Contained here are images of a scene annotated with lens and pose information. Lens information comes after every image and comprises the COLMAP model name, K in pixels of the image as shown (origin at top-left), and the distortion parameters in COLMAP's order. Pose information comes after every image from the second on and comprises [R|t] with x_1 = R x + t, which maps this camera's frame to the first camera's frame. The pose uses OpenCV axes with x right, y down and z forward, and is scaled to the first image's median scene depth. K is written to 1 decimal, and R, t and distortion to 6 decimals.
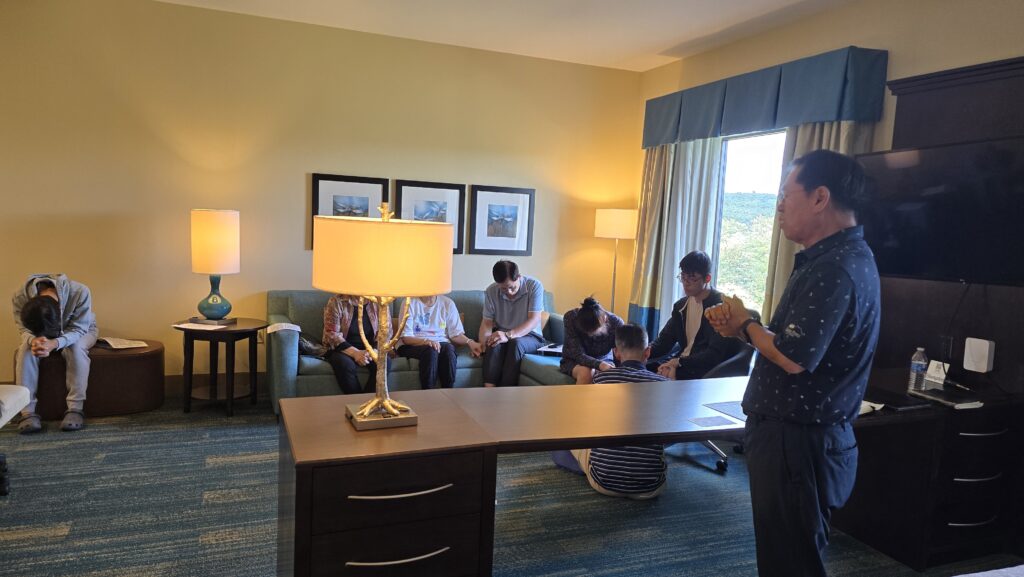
lens RADIAL K [[681.5, 0, 483.2], [0, 681.5, 295.5], [0, 0, 1]] dist [0.042220, -0.058045]
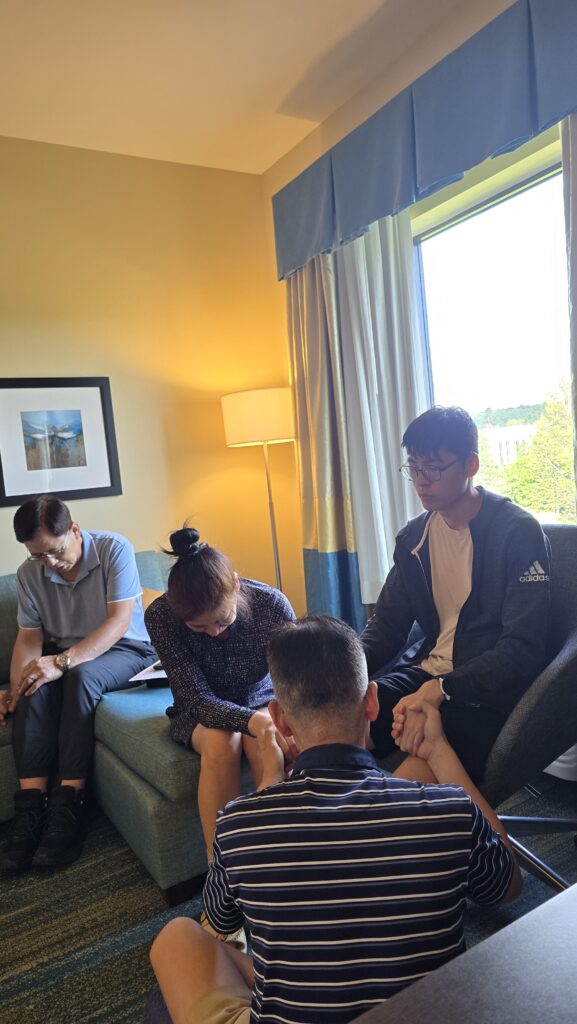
lens RADIAL K [[681.5, 0, 298.3], [0, 681.5, 508.8], [0, 0, 1]] dist [0.042220, -0.058045]
pose [[0.967497, -0.153659, 0.200846, 0.106294], [0.165084, 0.985413, -0.041324, 0.000949], [-0.191567, 0.073137, 0.978751, 0.461549]]
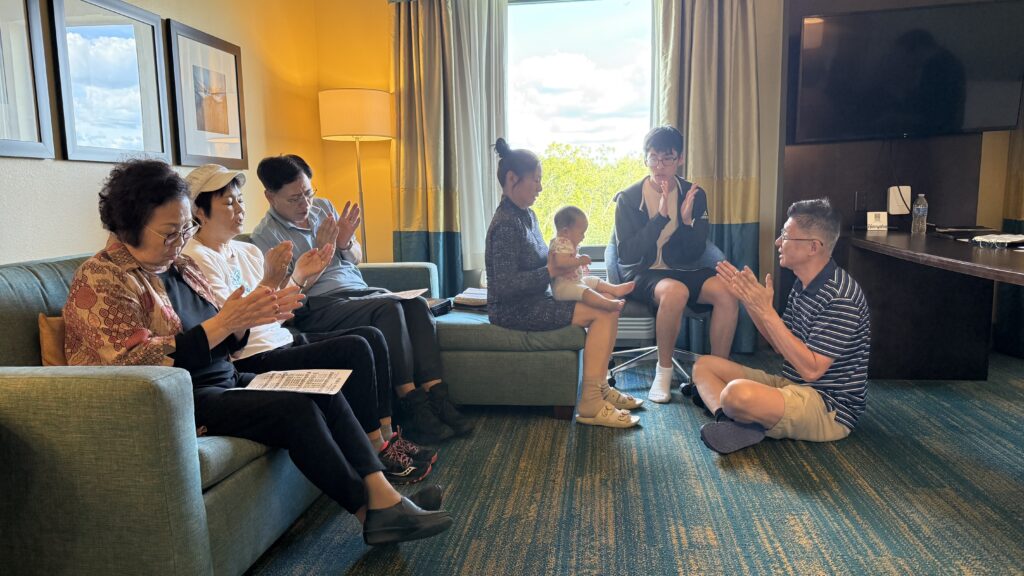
lens RADIAL K [[742.2, 0, 513.6], [0, 742.2, 290.4], [0, 0, 1]] dist [0.017189, -0.005317]
pose [[0.456073, -0.166476, 0.874233, -0.415941], [0.144392, 0.983174, 0.111894, 0.002159], [-0.878151, 0.075200, 0.472436, 0.583724]]
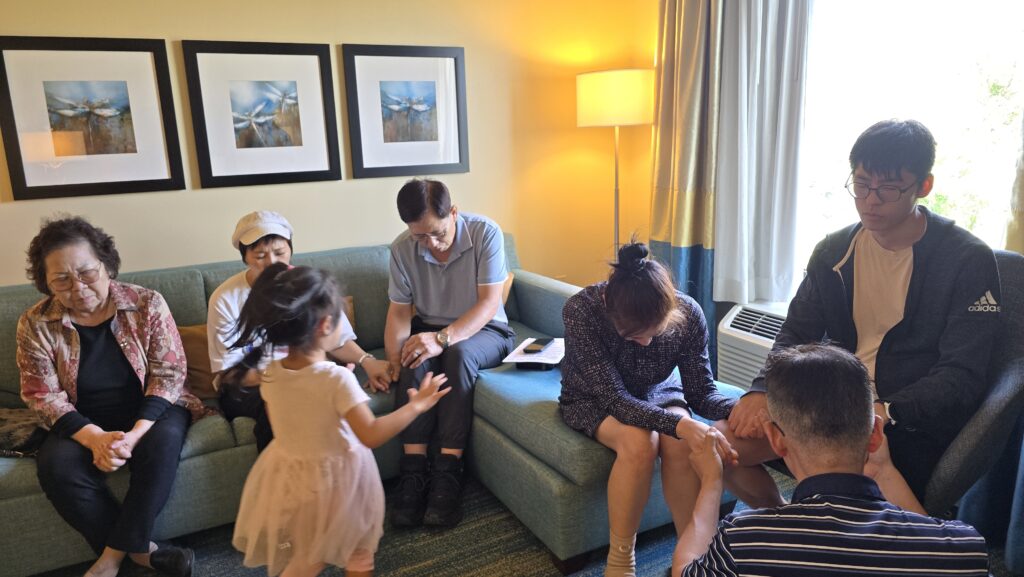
lens RADIAL K [[681.5, 0, 503.3], [0, 681.5, 284.8], [0, 0, 1]] dist [0.042220, -0.058045]
pose [[0.987191, -0.110199, 0.115372, 0.025650], [0.097784, 0.989303, 0.108249, -0.026588], [-0.126066, -0.095581, 0.987406, 0.475893]]
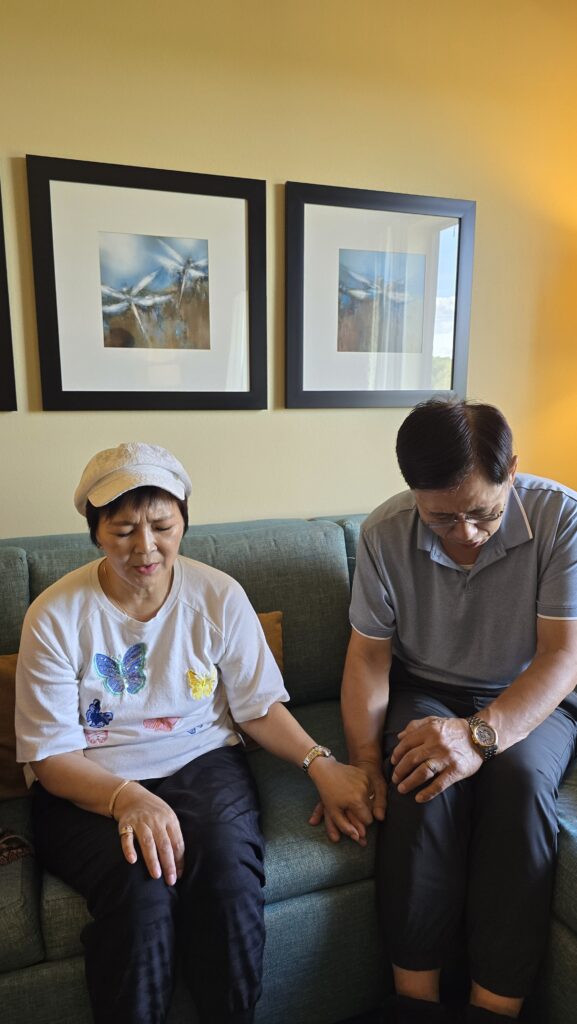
lens RADIAL K [[688.4, 0, 280.1], [0, 688.4, 521.2], [0, 0, 1]] dist [0.045150, -0.000711]
pose [[0.998951, -0.044305, -0.011592, -0.023483], [0.045010, 0.996528, 0.070045, -0.031768], [0.008449, -0.070493, 0.997476, 0.709186]]
